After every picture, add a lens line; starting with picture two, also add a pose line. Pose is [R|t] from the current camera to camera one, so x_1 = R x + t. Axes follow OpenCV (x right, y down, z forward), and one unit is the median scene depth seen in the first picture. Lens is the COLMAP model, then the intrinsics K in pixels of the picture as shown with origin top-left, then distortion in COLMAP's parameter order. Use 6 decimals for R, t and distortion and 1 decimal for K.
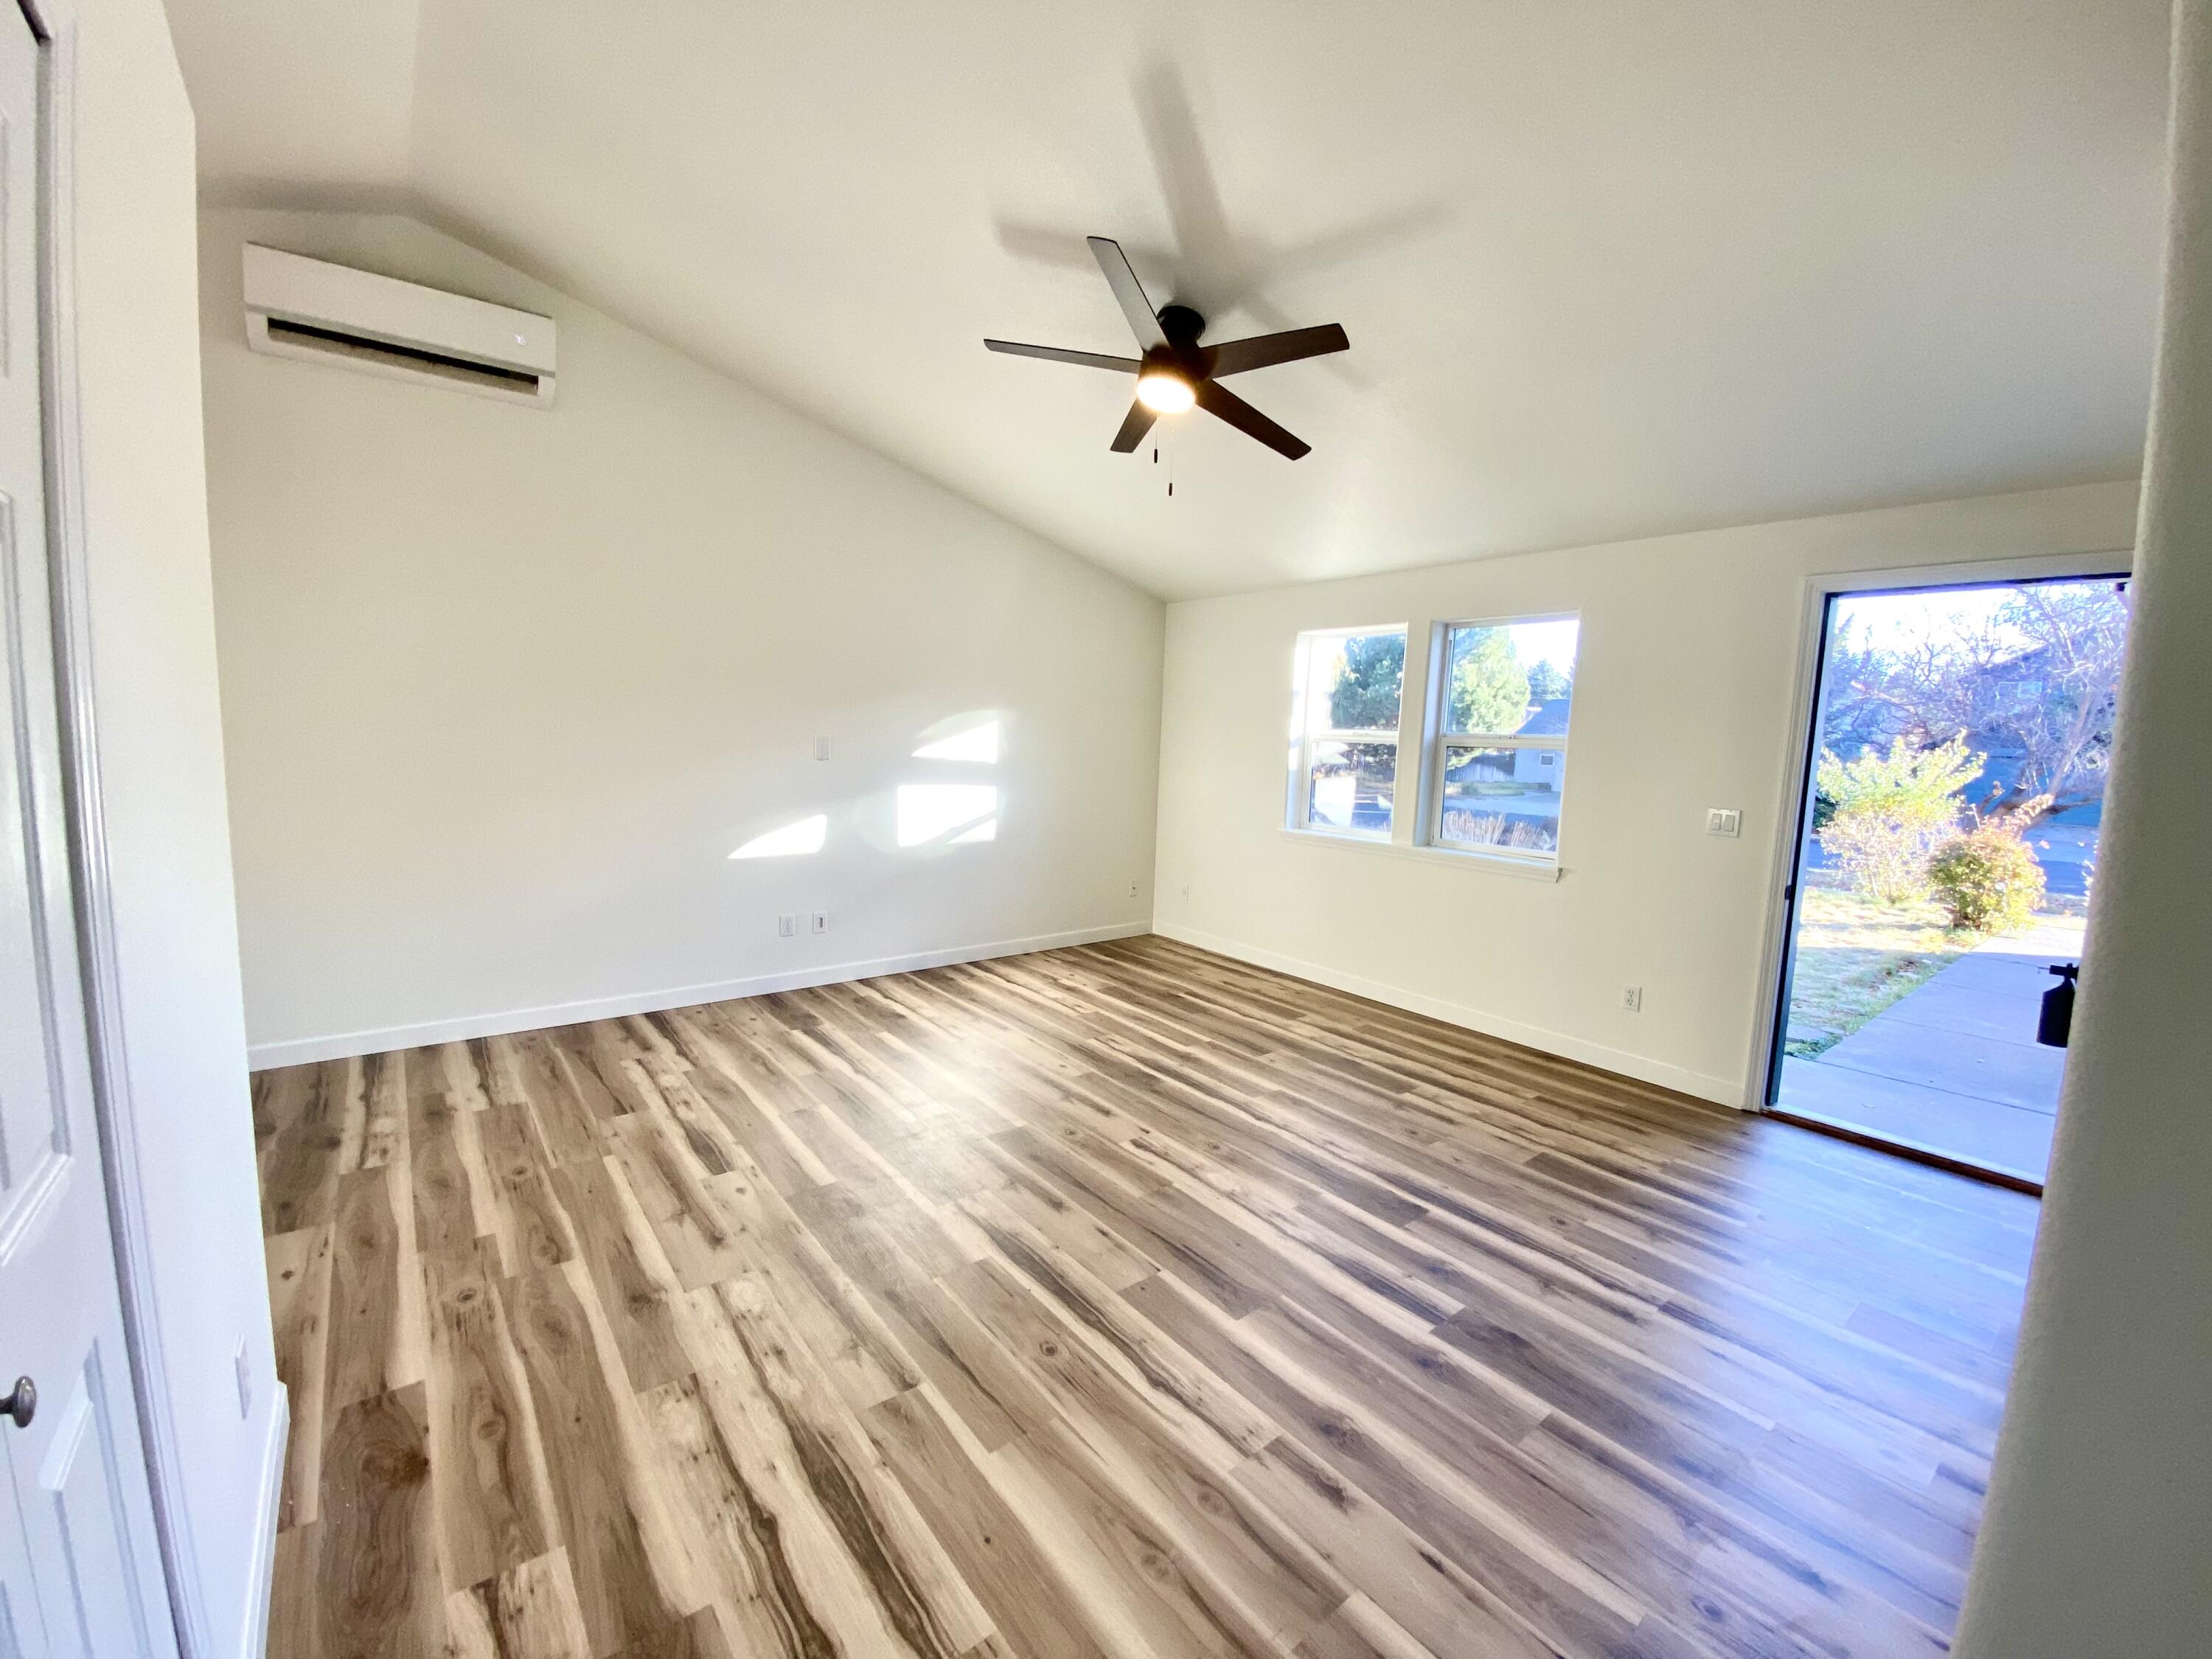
lens RADIAL K [[913.4, 0, 1129.6], [0, 913.4, 807.5], [0, 0, 1]] dist [-0.022322, -0.001255]
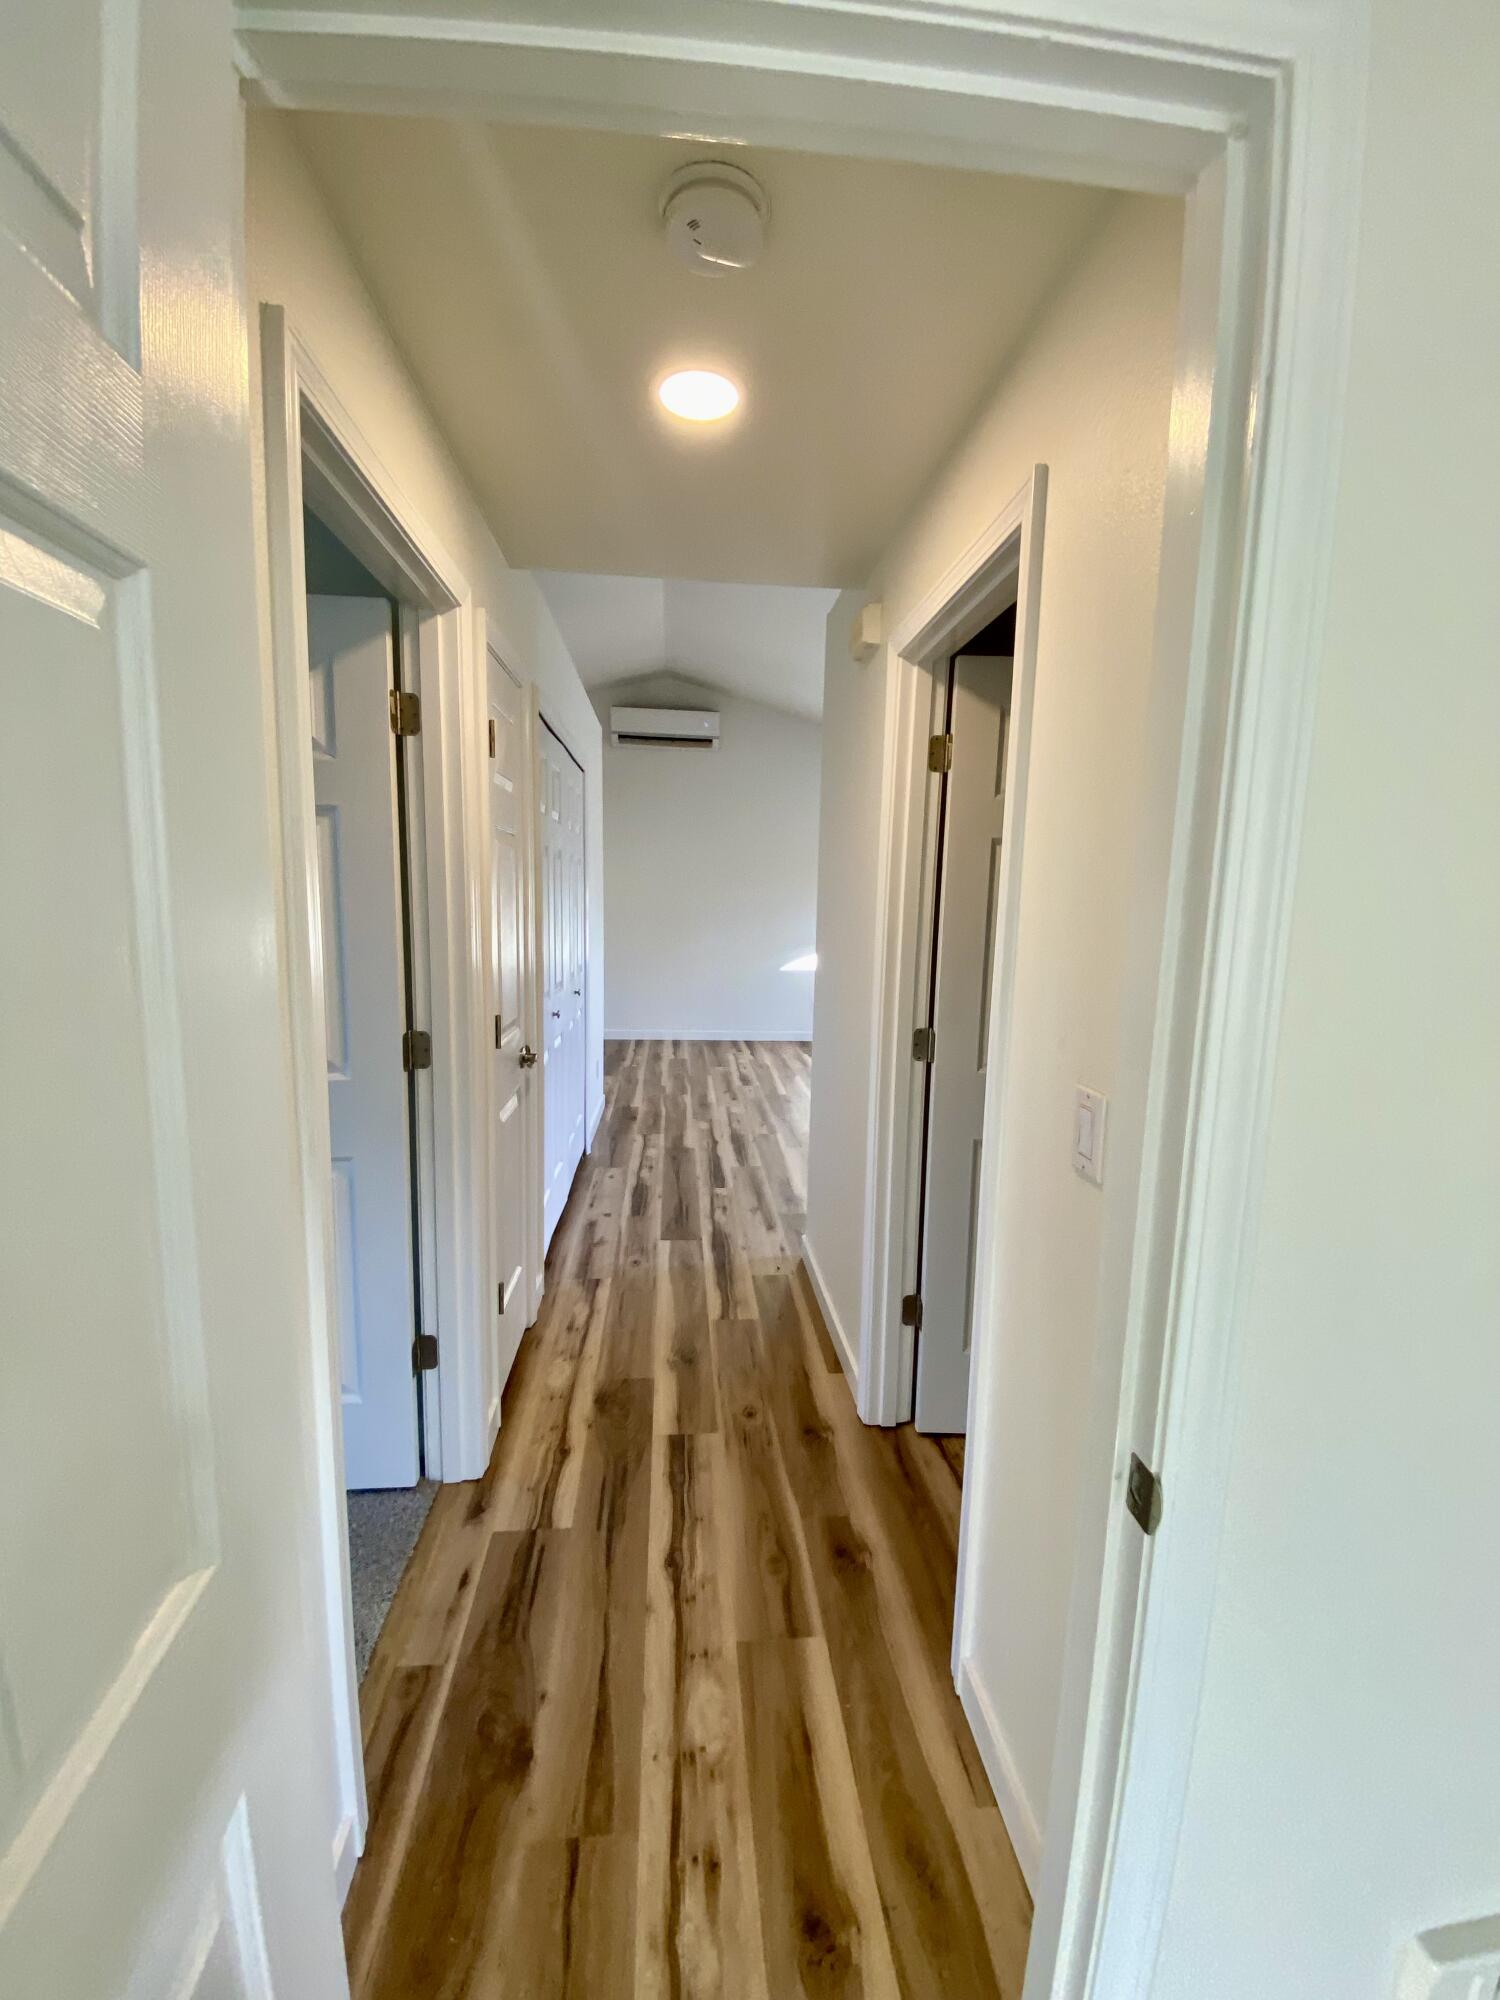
lens RADIAL K [[825.8, 0, 747.3], [0, 825.8, 1006.4], [0, 0, 1]] dist [-0.022322, -0.001255]
pose [[0.824376, 0.072985, -0.561318, 0.652150], [-0.057073, 0.997316, 0.045856, 0.082720], [0.563158, -0.005766, 0.826329, -0.683937]]
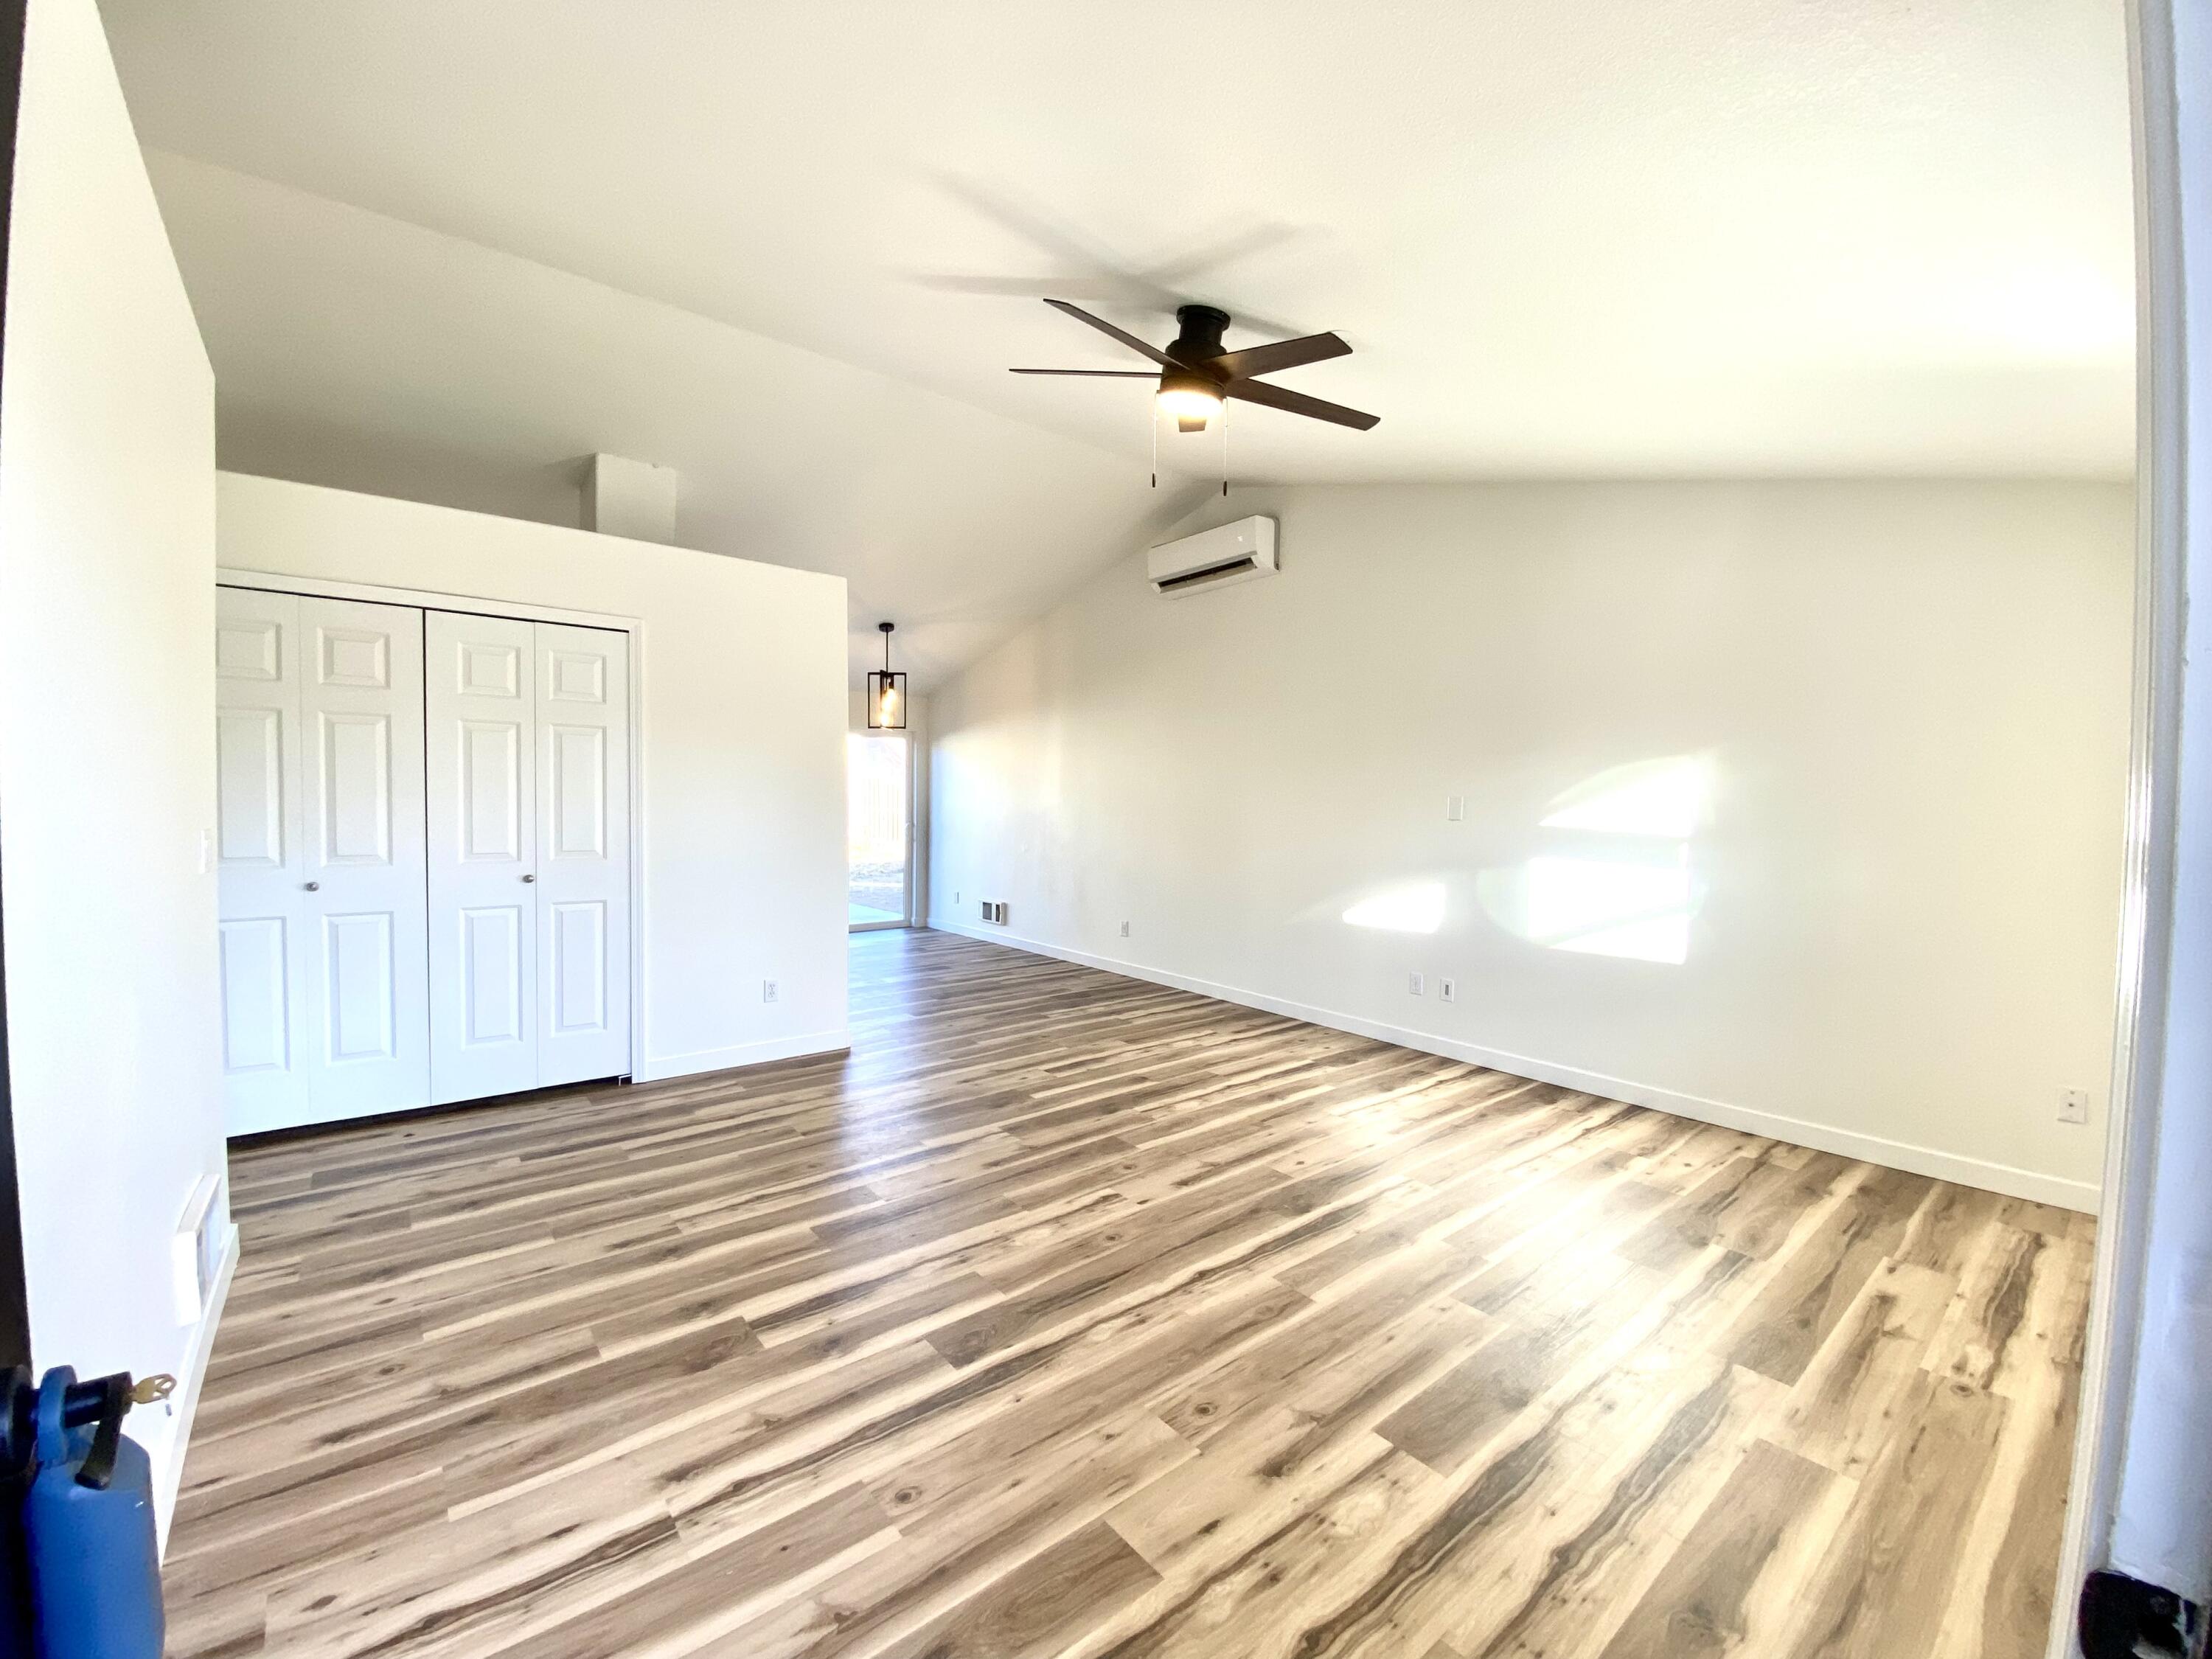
lens RADIAL K [[913.4, 0, 1103.4], [0, 913.4, 825.3], [0, 0, 1]] dist [-0.022322, -0.001255]
pose [[0.004870, 0.008550, -0.999952, 0.914229], [-0.110744, 0.993817, 0.007958, -0.022428], [0.993837, 0.110700, 0.005786, 0.899521]]
